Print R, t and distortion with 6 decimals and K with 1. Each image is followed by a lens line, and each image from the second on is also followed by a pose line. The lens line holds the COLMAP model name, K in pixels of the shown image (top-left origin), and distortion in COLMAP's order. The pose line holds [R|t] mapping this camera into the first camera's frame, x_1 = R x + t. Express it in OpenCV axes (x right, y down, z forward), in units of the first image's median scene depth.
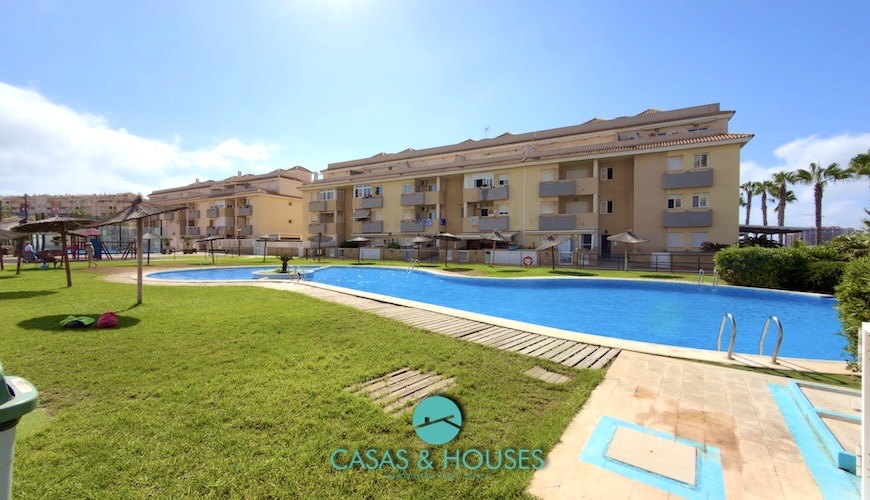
lens RADIAL K [[347.3, 0, 434.4], [0, 347.3, 249.2], [0, 0, 1]] dist [0.000370, -0.000027]
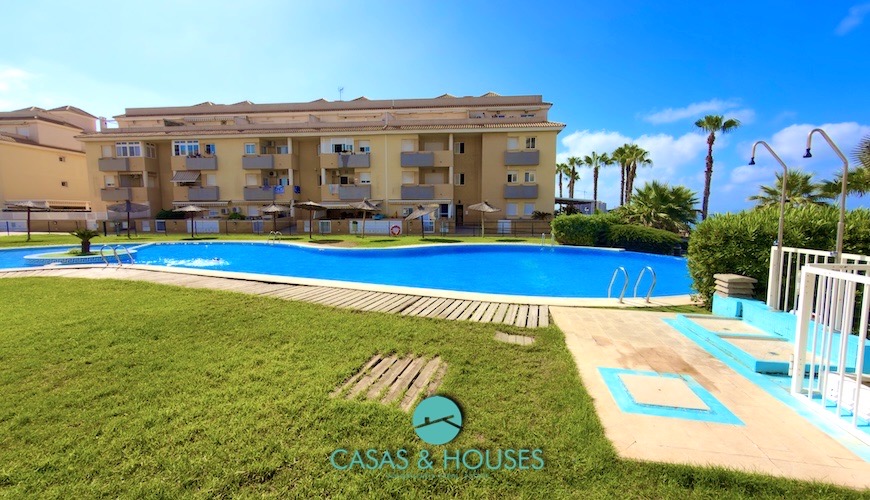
lens RADIAL K [[347.3, 0, 434.4], [0, 347.3, 249.2], [0, 0, 1]] dist [0.000370, -0.000027]
pose [[0.907786, -0.047900, 0.416690, -0.043126], [0.011867, 0.995993, 0.088640, 0.000543], [-0.419266, -0.075521, 0.904717, 0.025892]]
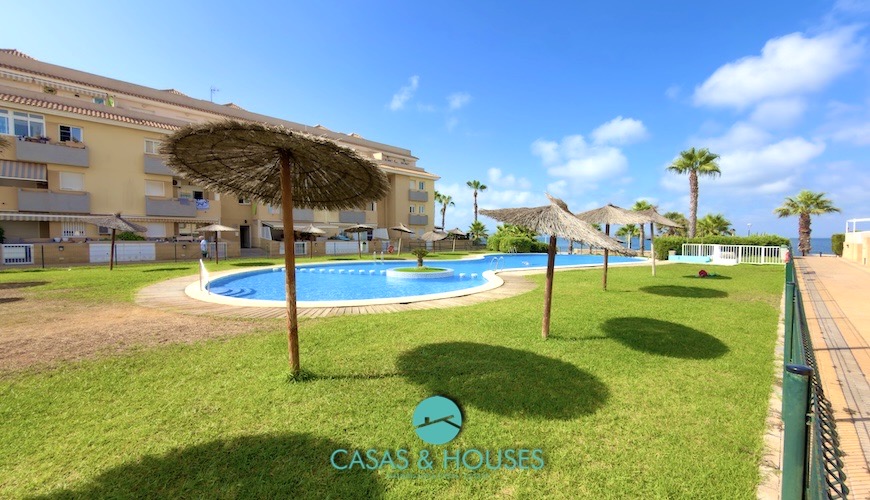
lens RADIAL K [[335.3, 0, 449.8], [0, 335.3, 251.0], [0, 0, 1]] dist [0.000063, -0.000020]
pose [[0.237761, -0.048212, 0.970126, -0.694302], [0.010012, 0.998836, 0.047186, -0.011442], [-0.971272, -0.001506, 0.237967, 0.417322]]
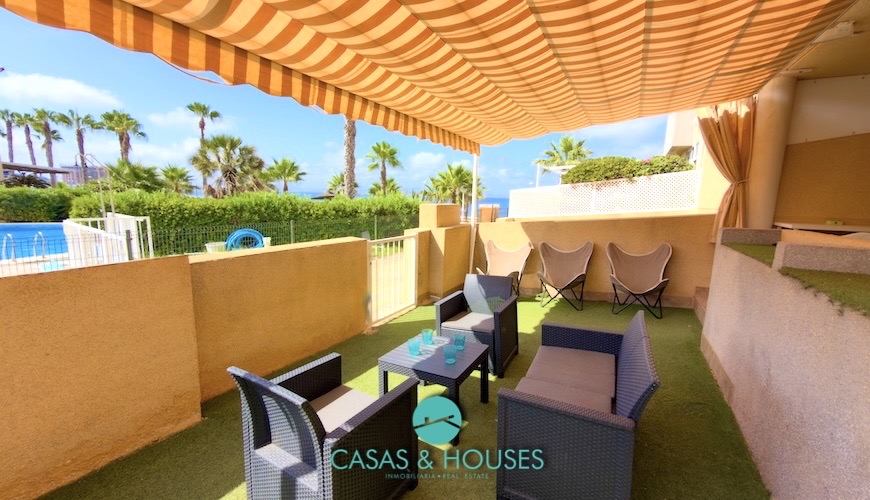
lens RADIAL K [[347.3, 0, 434.4], [0, 347.3, 249.2], [0, 0, 1]] dist [0.000370, -0.000027]
pose [[-0.031228, -0.160400, 0.986558, -0.127576], [-0.016823, 0.986984, 0.159936, -0.005372], [-0.999371, -0.011602, -0.033520, -0.144500]]
